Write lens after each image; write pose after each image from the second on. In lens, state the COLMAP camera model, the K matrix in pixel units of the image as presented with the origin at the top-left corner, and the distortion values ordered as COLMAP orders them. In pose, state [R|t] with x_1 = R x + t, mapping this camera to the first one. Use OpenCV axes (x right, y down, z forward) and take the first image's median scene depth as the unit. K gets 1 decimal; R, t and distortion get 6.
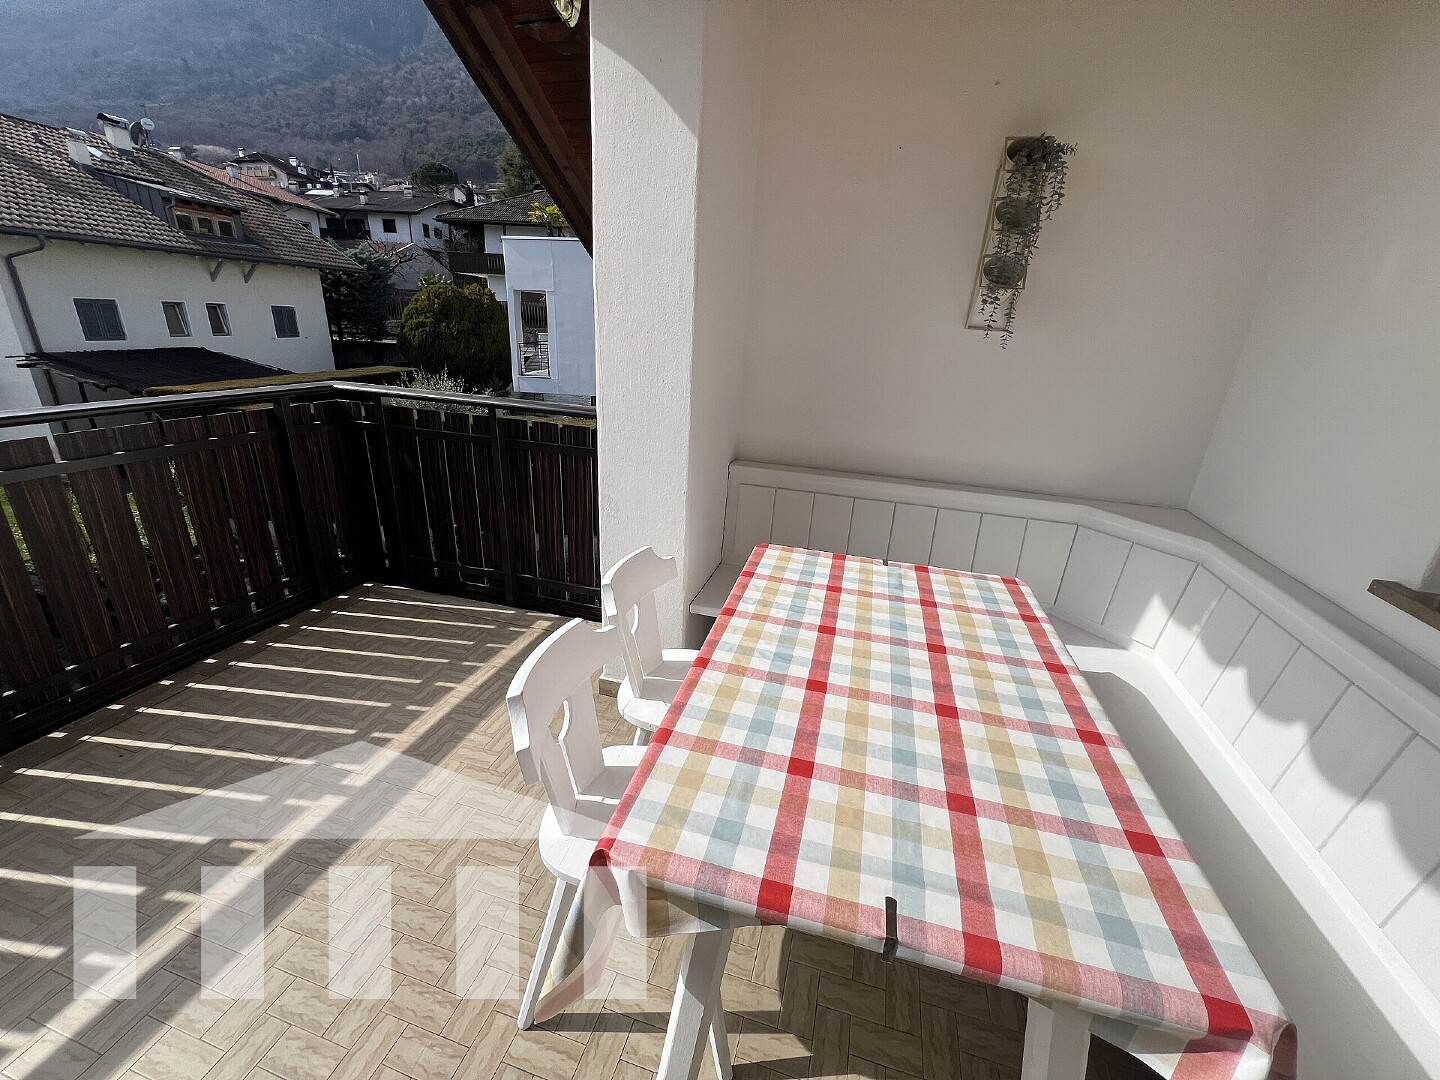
lens RADIAL K [[579.1, 0, 716.2], [0, 579.1, 534.1], [0, 0, 1]] dist [-0.000506, -0.000161]
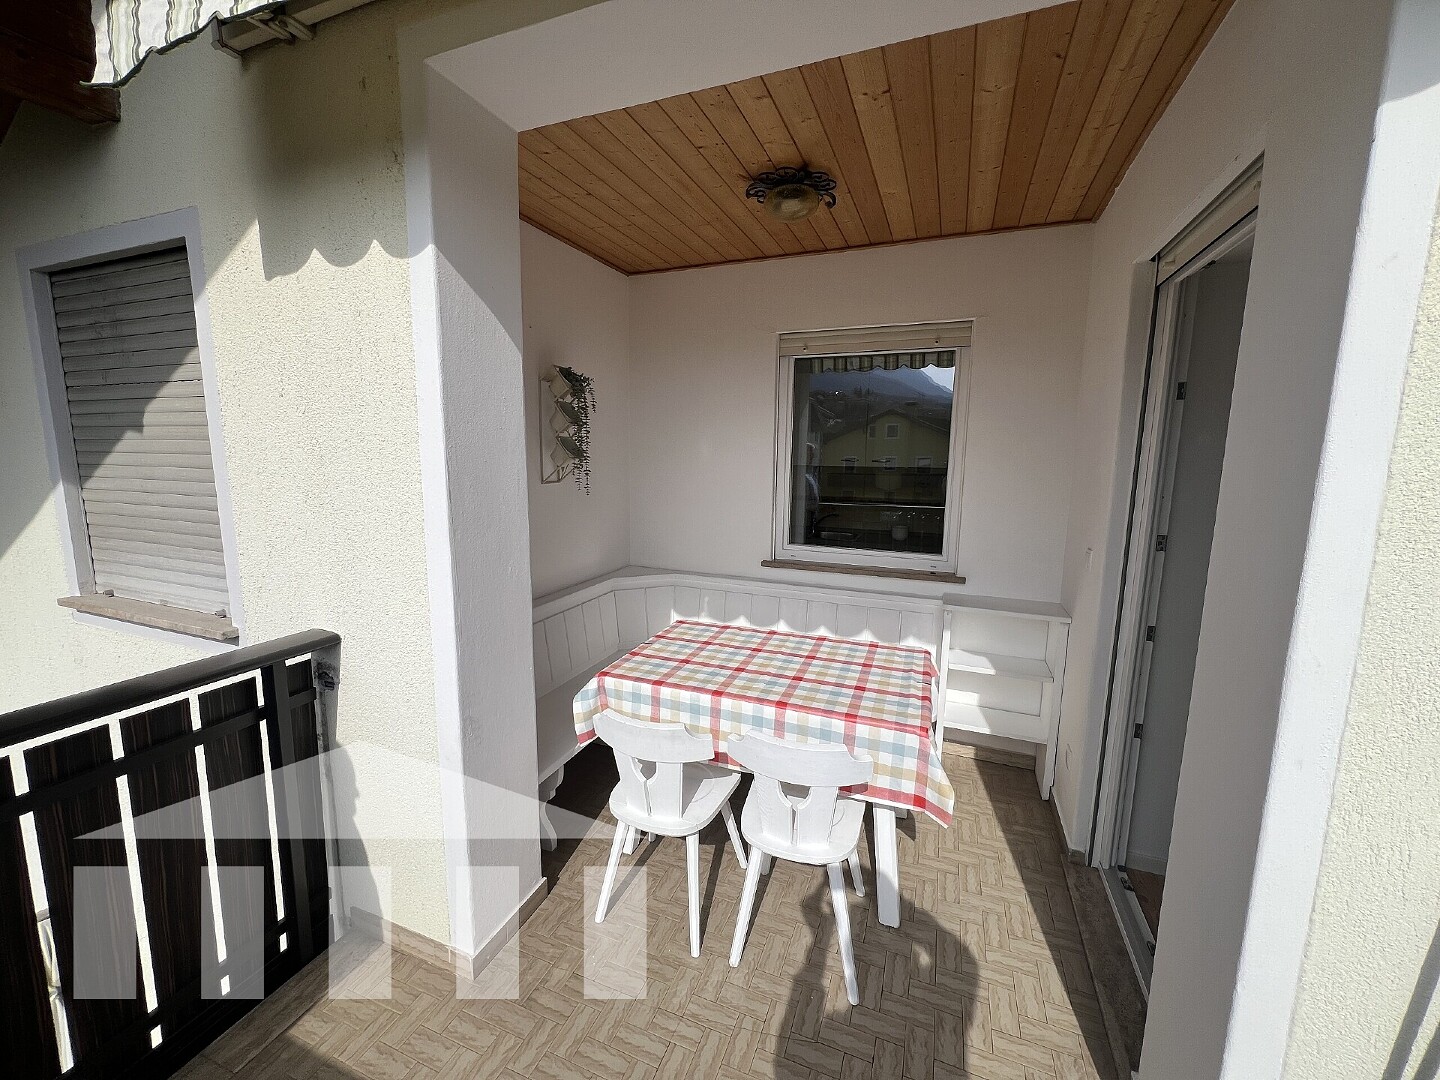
lens RADIAL K [[577.0, 0, 718.4], [0, 577.0, 535.2], [0, 0, 1]] dist [-0.000408, 0.000203]
pose [[0.098212, -0.188592, 0.977132, -1.086428], [0.345243, 0.927356, 0.144284, -0.361012], [-0.933360, 0.323178, 0.156188, 0.540236]]
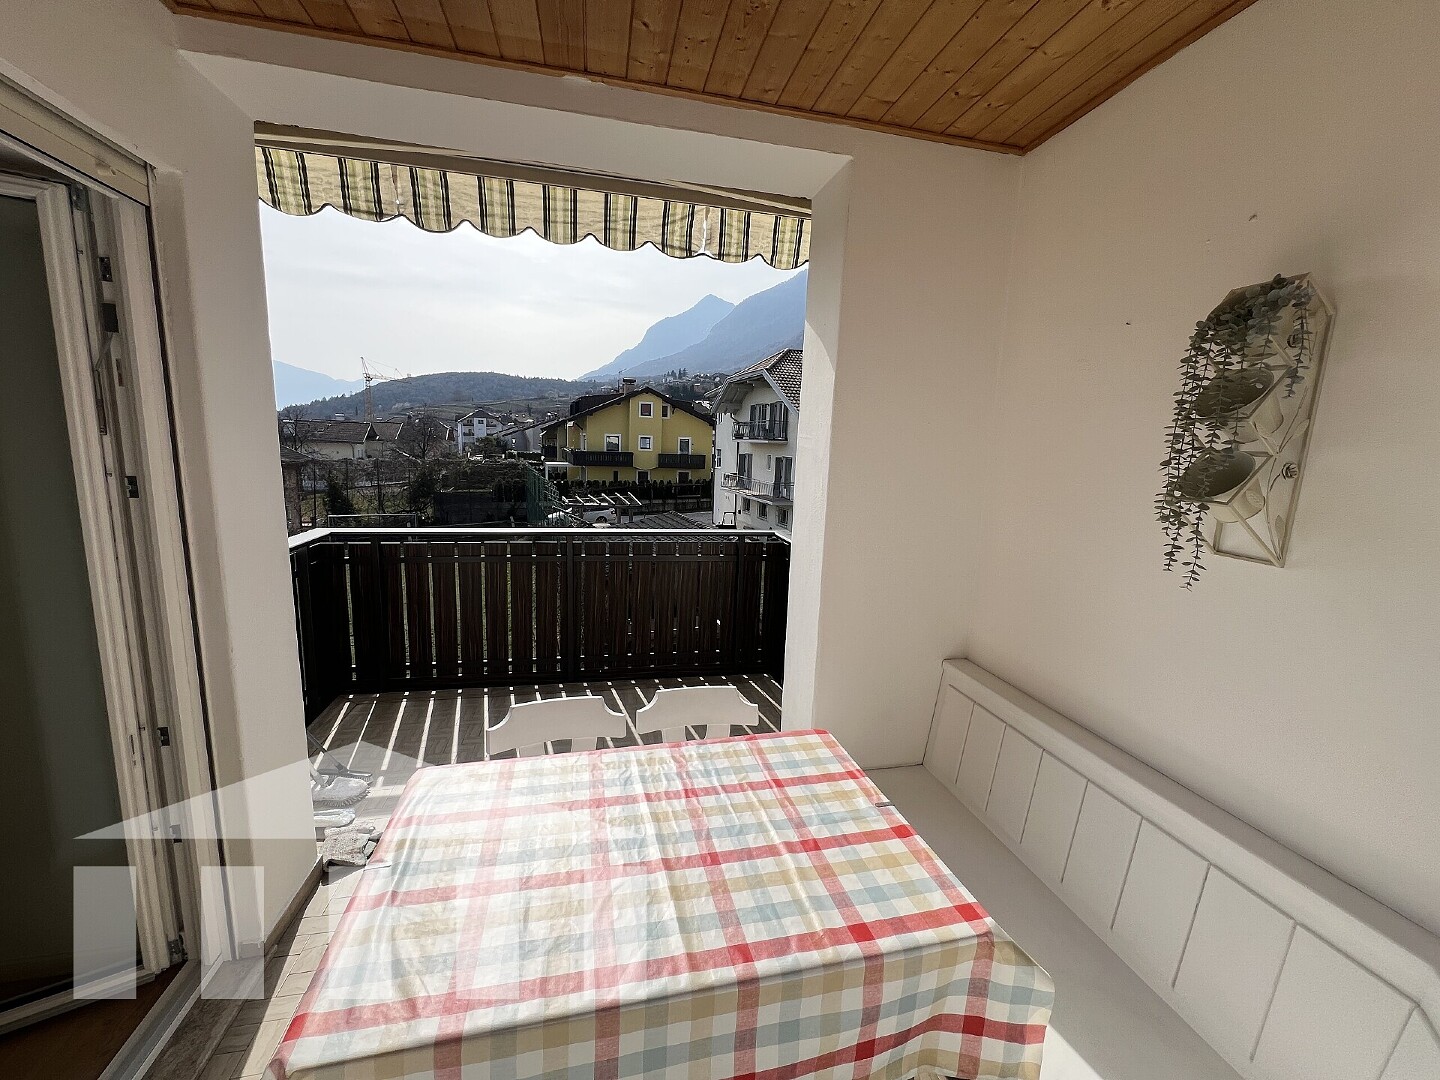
lens RADIAL K [[579.1, 0, 716.2], [0, 579.1, 534.1], [0, 0, 1]] dist [-0.000506, -0.000161]
pose [[0.474011, 0.106322, -0.874076, 0.898211], [-0.323065, 0.944453, -0.060315, -0.197470], [0.819111, 0.310974, 0.482030, 0.287515]]
